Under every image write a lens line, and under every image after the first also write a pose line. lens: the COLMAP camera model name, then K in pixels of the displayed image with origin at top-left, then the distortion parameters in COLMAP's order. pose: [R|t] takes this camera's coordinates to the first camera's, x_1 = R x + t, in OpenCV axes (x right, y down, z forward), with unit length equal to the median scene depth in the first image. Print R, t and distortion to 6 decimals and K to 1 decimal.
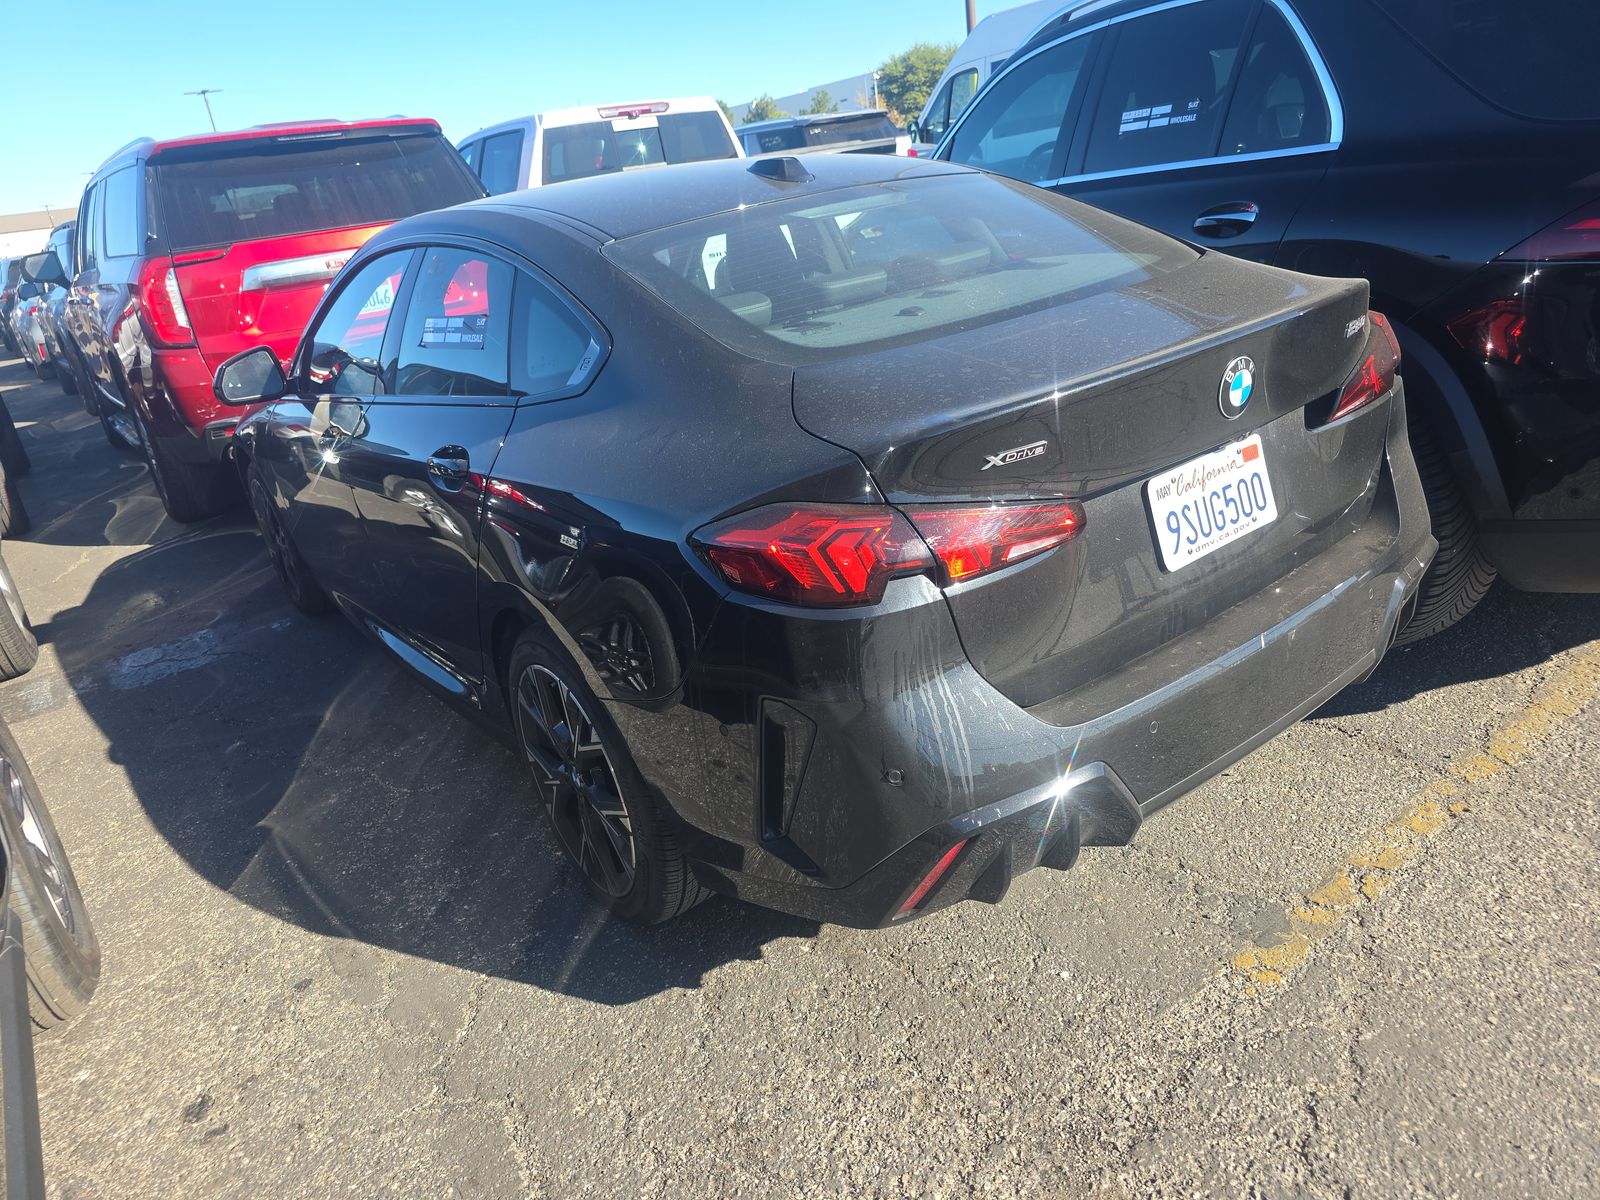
lens RADIAL K [[1131.9, 0, 797.7], [0, 1131.9, 604.9], [0, 0, 1]] dist [0.030854, -0.044029]
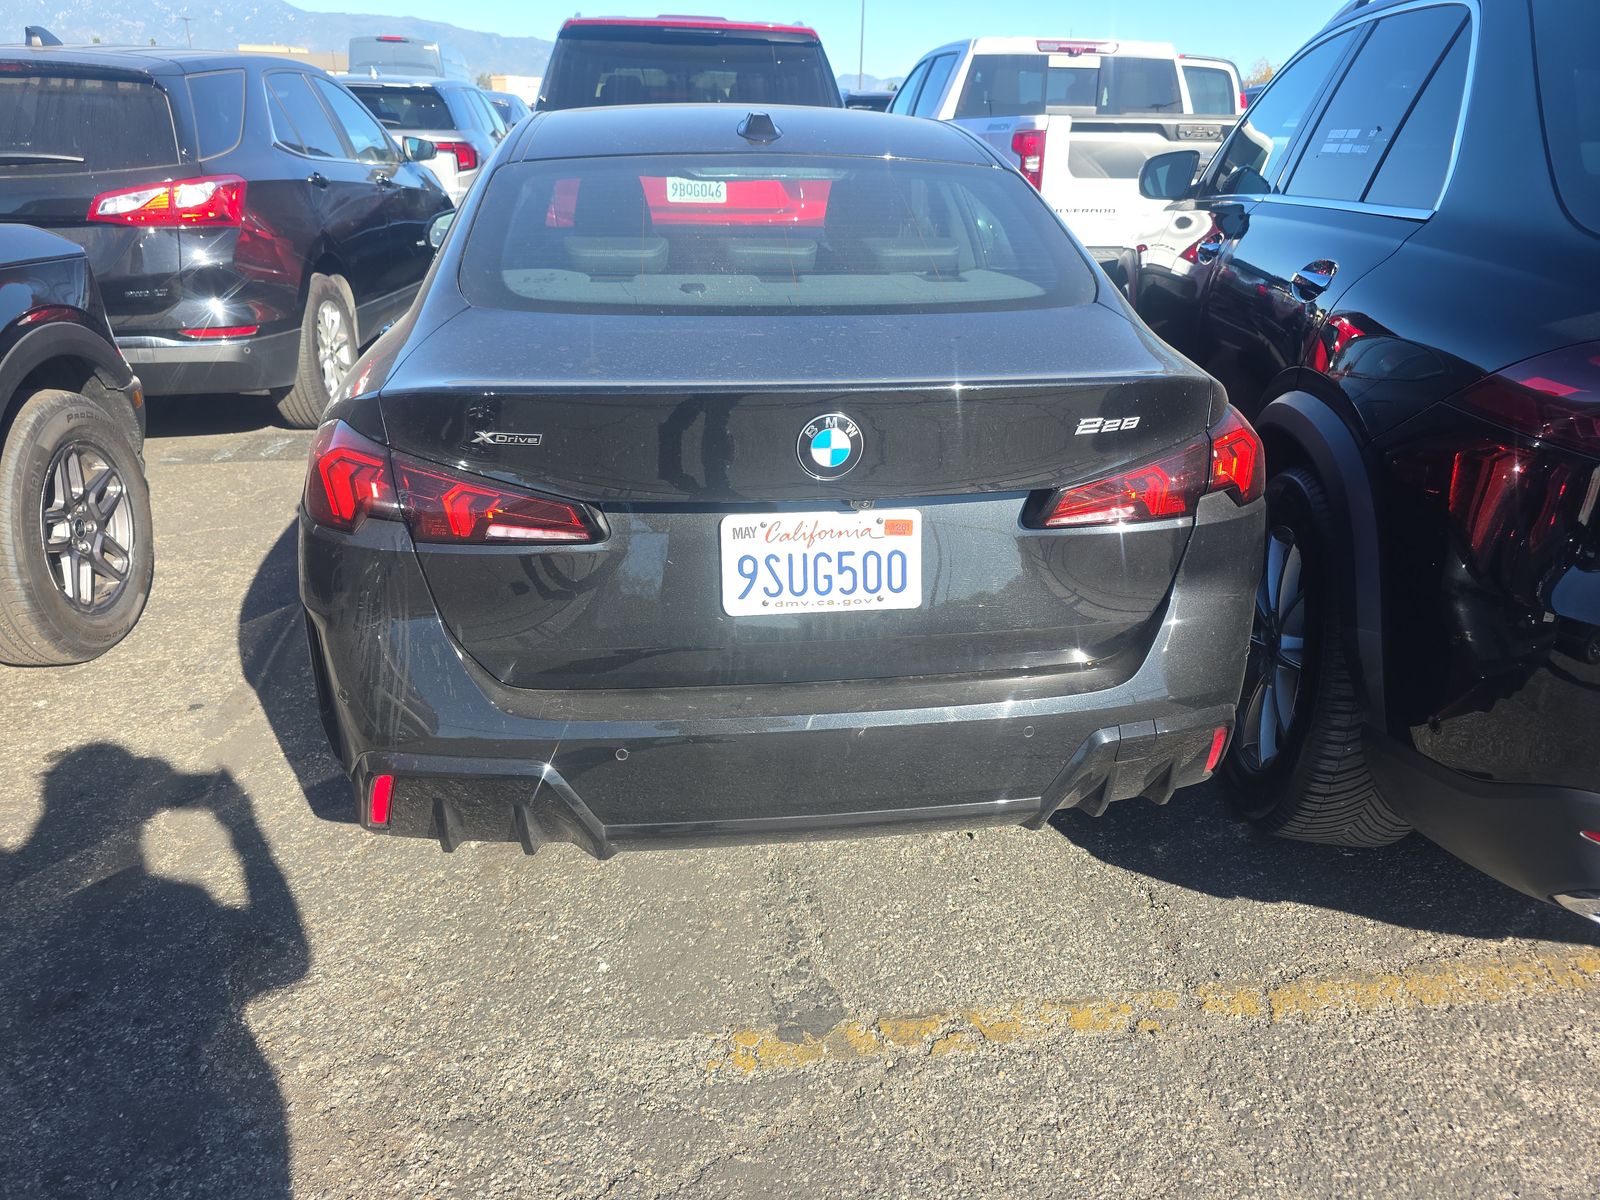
lens RADIAL K [[1131.9, 0, 796.1], [0, 1131.9, 601.1], [0, 0, 1]] dist [0.030854, -0.044029]
pose [[0.856267, 0.335470, -0.392768, 0.709907], [-0.311880, 0.941918, 0.124585, -0.167365], [0.411750, 0.015819, 0.911159, 0.159401]]
